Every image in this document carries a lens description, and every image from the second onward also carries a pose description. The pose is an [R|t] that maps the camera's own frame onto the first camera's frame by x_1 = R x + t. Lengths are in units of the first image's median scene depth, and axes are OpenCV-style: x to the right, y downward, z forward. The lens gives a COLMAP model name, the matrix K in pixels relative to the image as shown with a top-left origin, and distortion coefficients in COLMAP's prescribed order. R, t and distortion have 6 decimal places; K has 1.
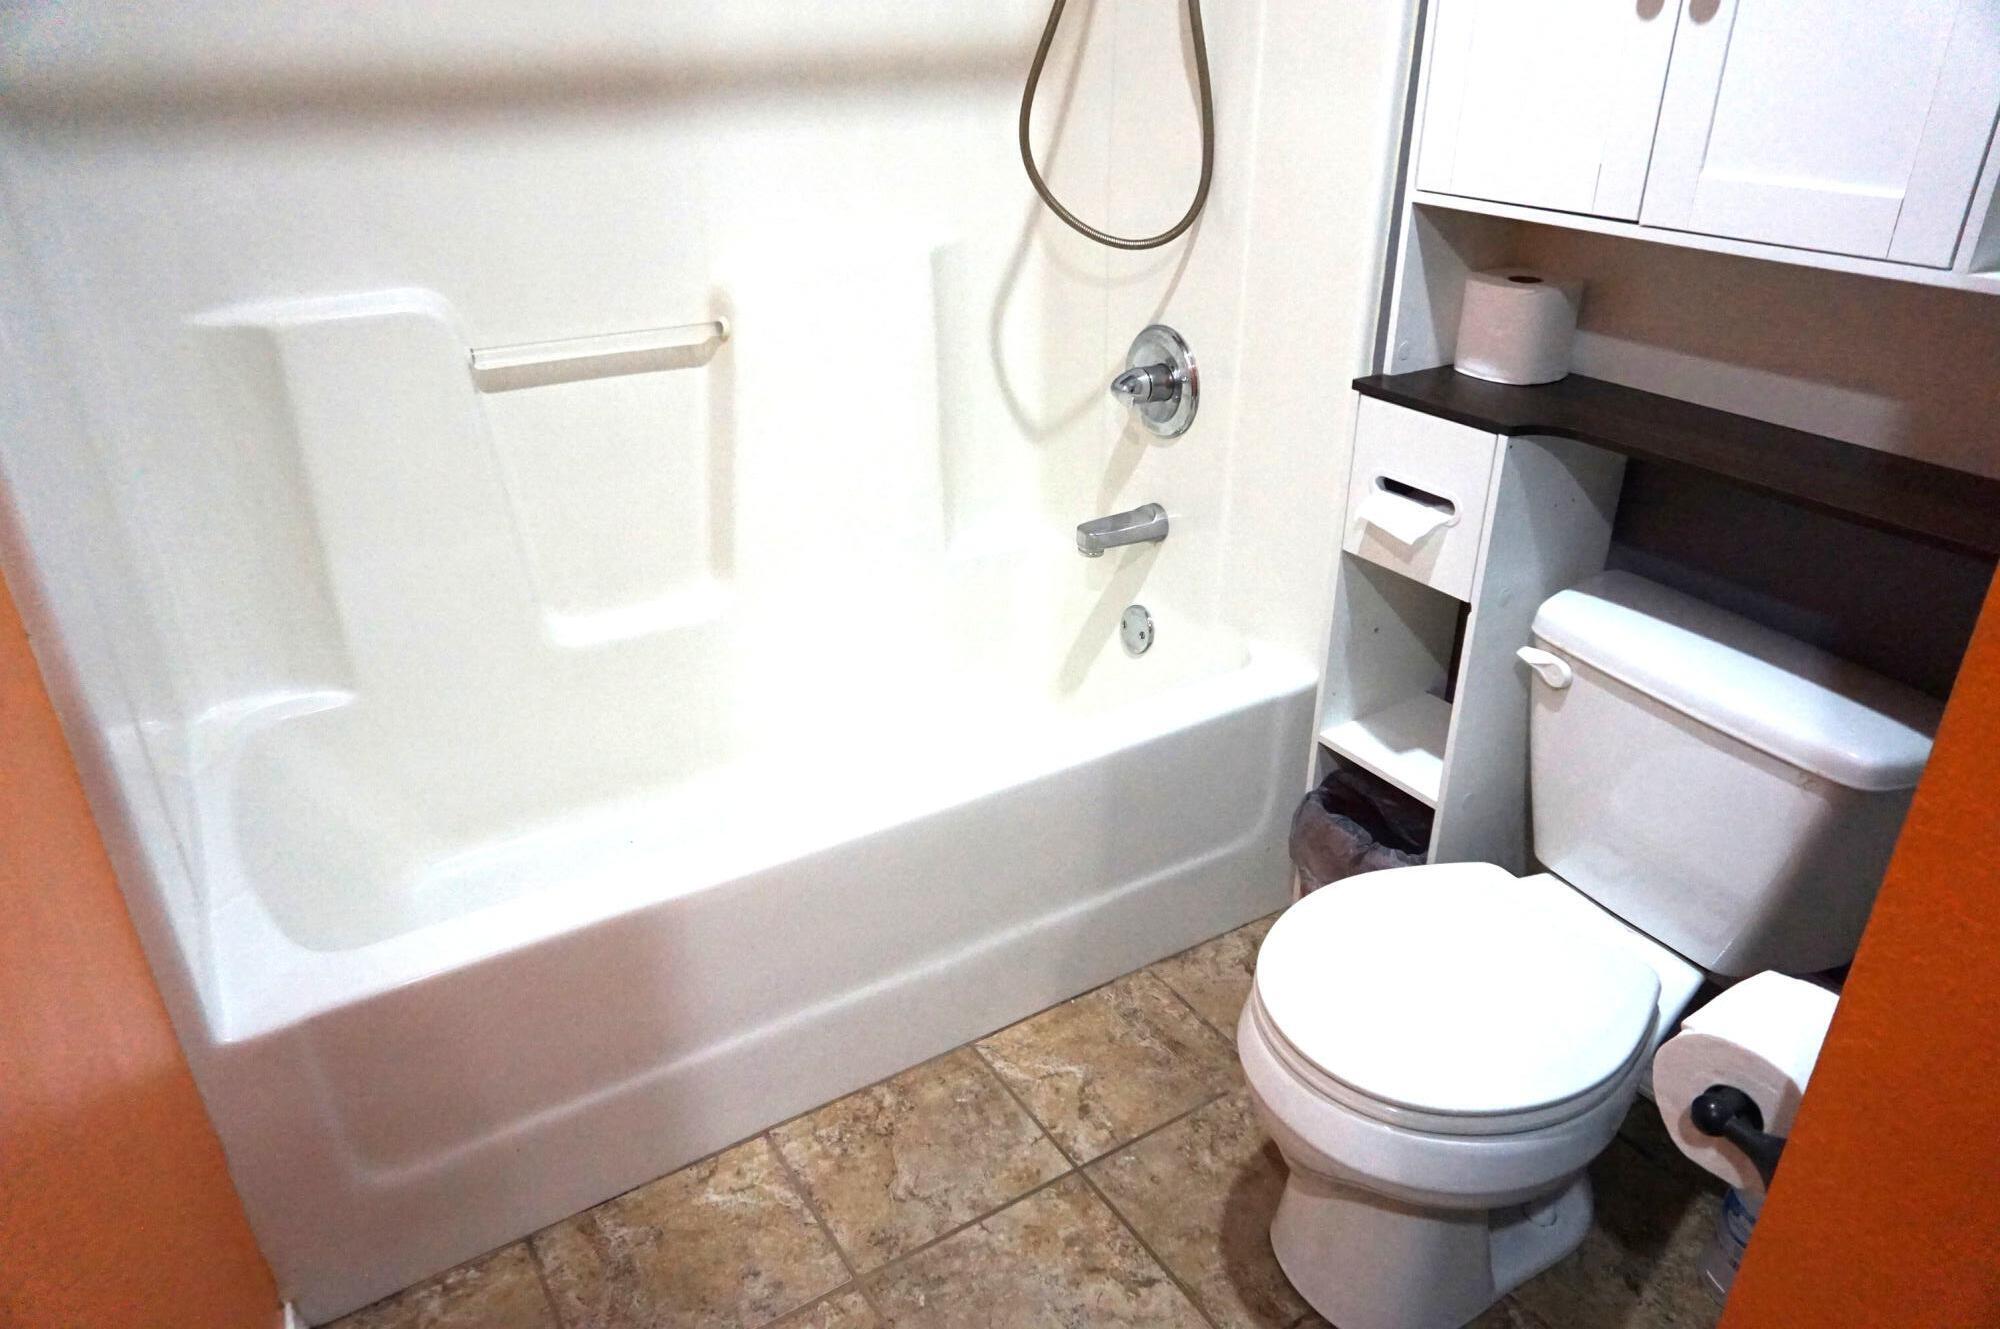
lens RADIAL K [[1356.7, 0, 983.2], [0, 1356.7, 639.5], [0, 0, 1]] dist [-0.043473, 0.030256]
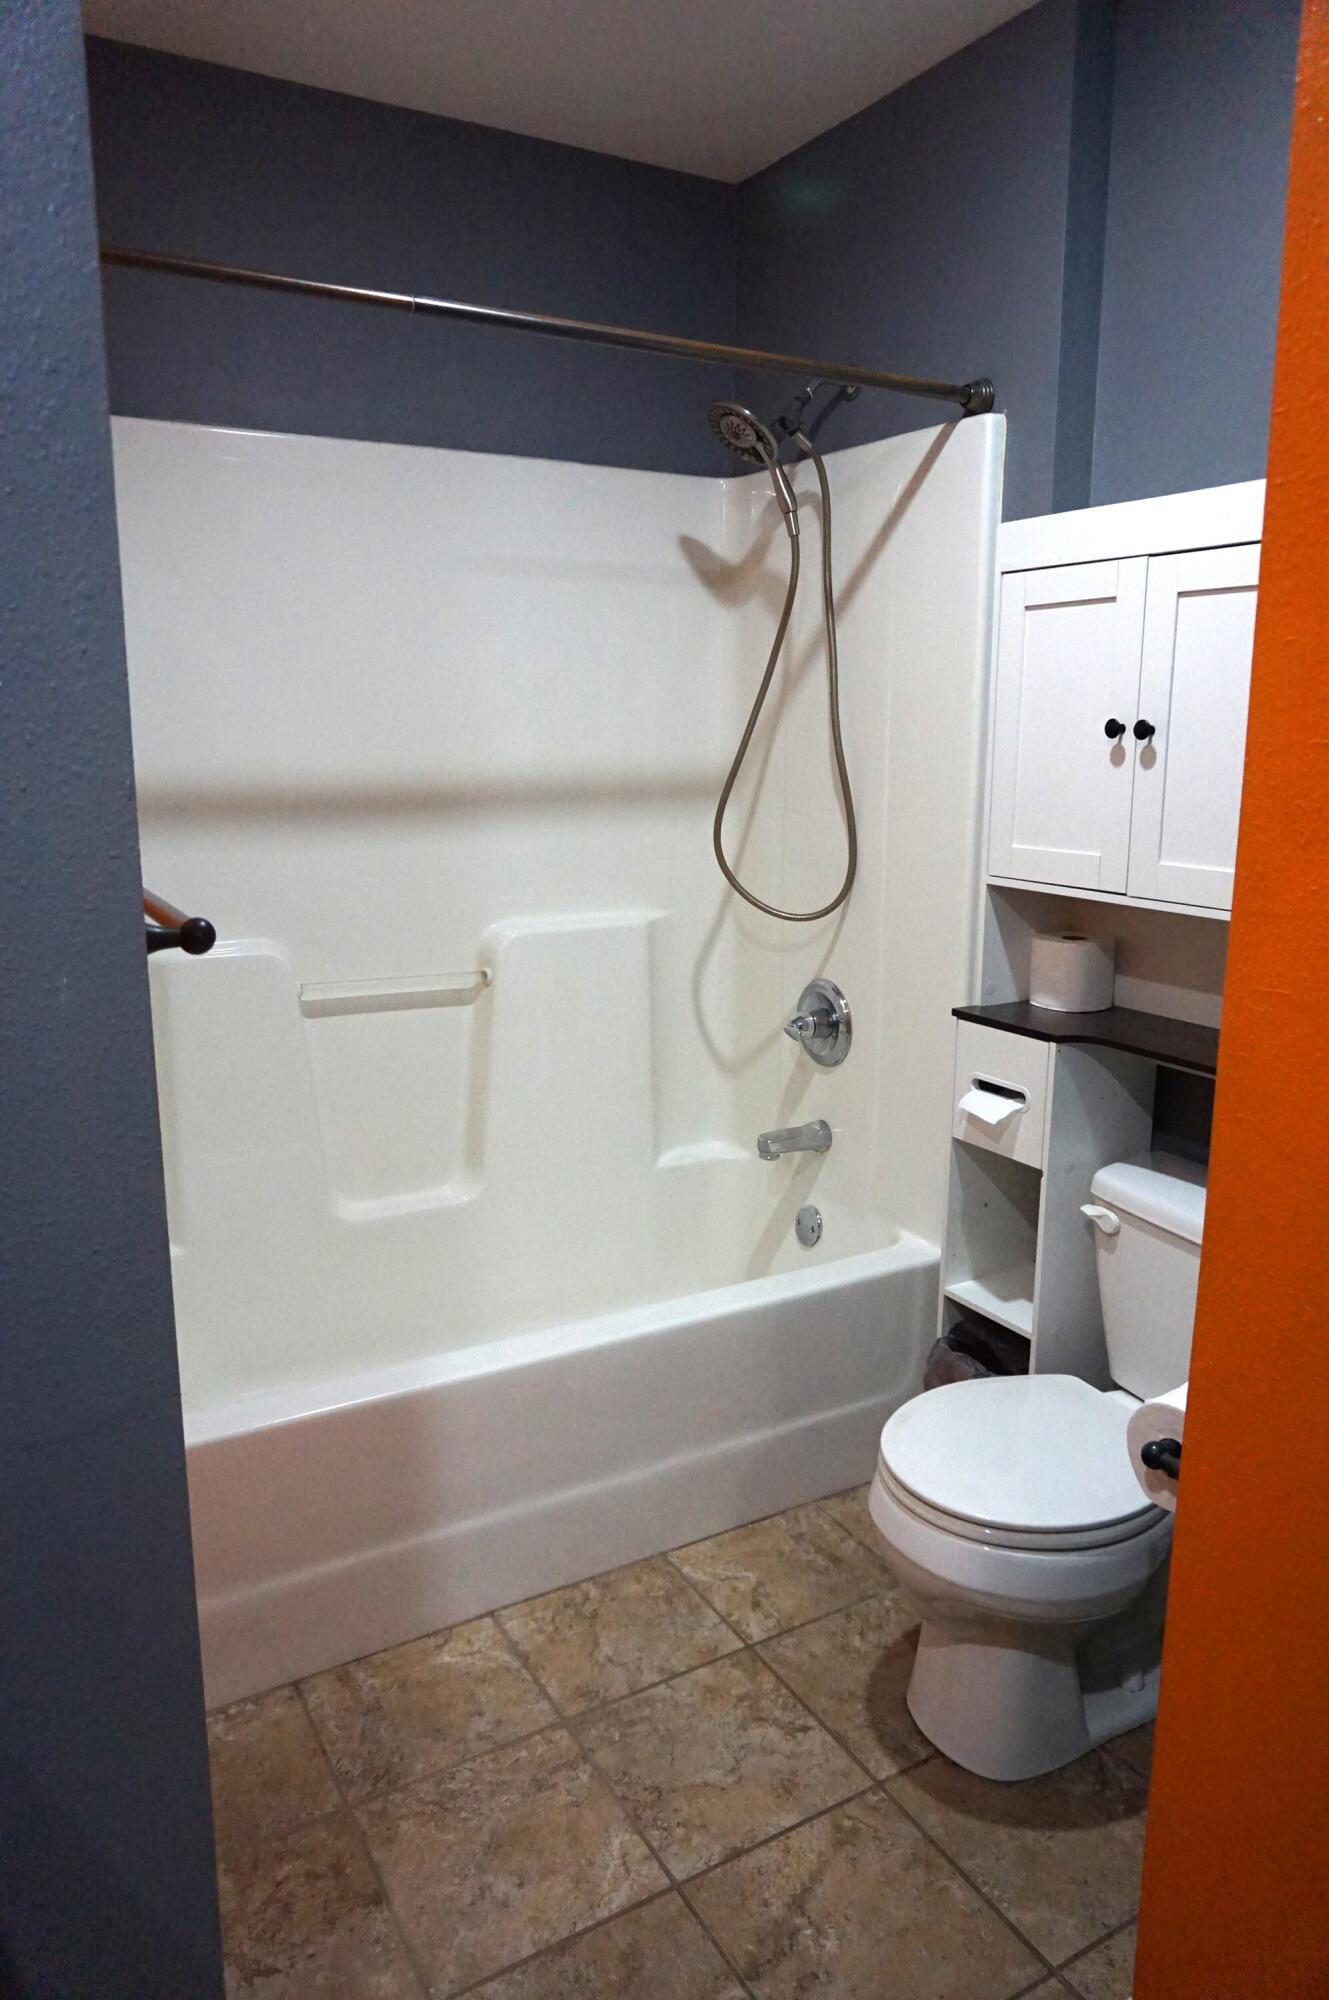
lens RADIAL K [[1356.7, 0, 654.7], [0, 1356.7, 1006.1], [0, 0, 1]] dist [-0.043473, 0.030256]
pose [[0.999281, 0.015645, -0.034527, 0.019228], [-0.023548, 0.969994, -0.241985, 0.135935], [0.029705, 0.242624, 0.969665, -0.318592]]
